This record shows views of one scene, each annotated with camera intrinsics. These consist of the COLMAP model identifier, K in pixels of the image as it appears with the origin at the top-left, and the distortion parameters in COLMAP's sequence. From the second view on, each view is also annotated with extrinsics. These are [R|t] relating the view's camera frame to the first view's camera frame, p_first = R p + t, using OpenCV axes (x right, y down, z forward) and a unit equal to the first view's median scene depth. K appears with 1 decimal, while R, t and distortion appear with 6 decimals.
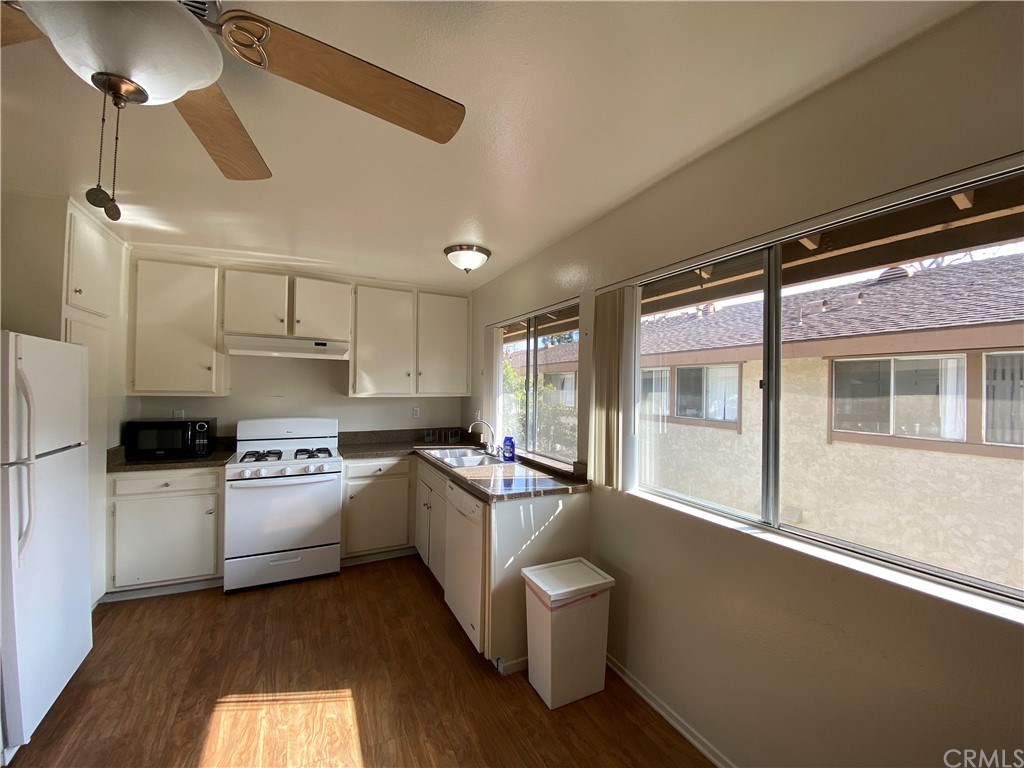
lens RADIAL K [[421.5, 0, 514.6], [0, 421.5, 379.9], [0, 0, 1]] dist [0.041289, -0.032991]
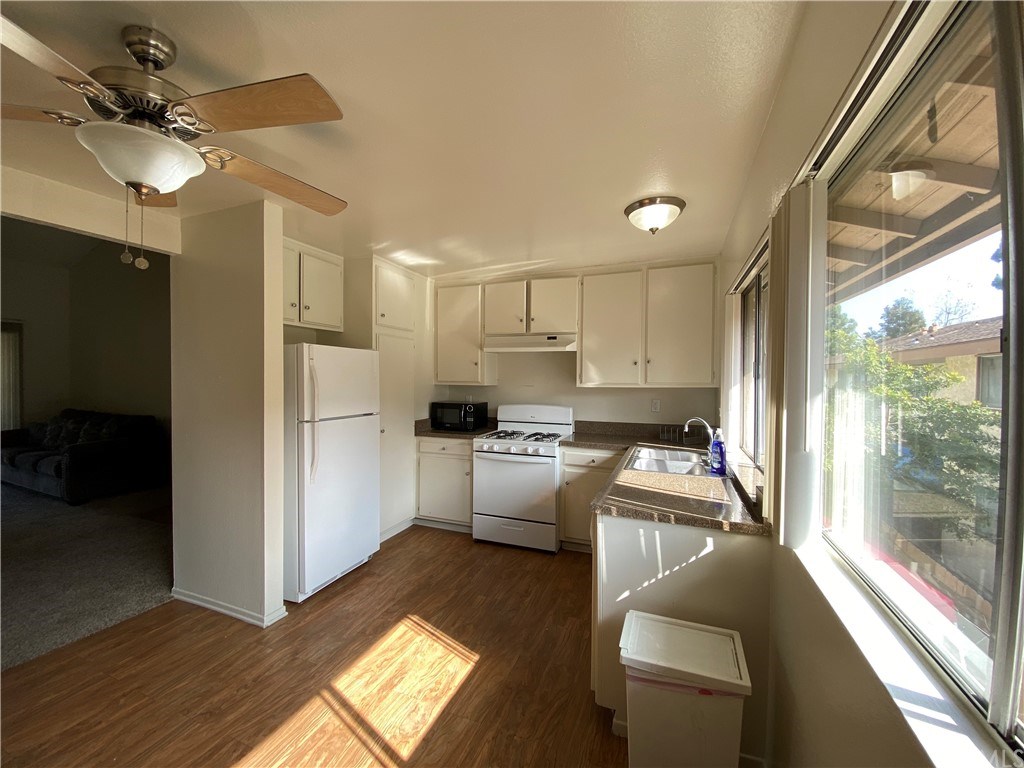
lens RADIAL K [[421.5, 0, 514.6], [0, 421.5, 379.9], [0, 0, 1]] dist [0.041289, -0.032991]
pose [[0.666233, -0.006265, -0.745717, 0.324556], [0.016984, 0.999833, 0.006774, 0.016269], [0.745550, -0.017178, 0.666228, 0.244991]]
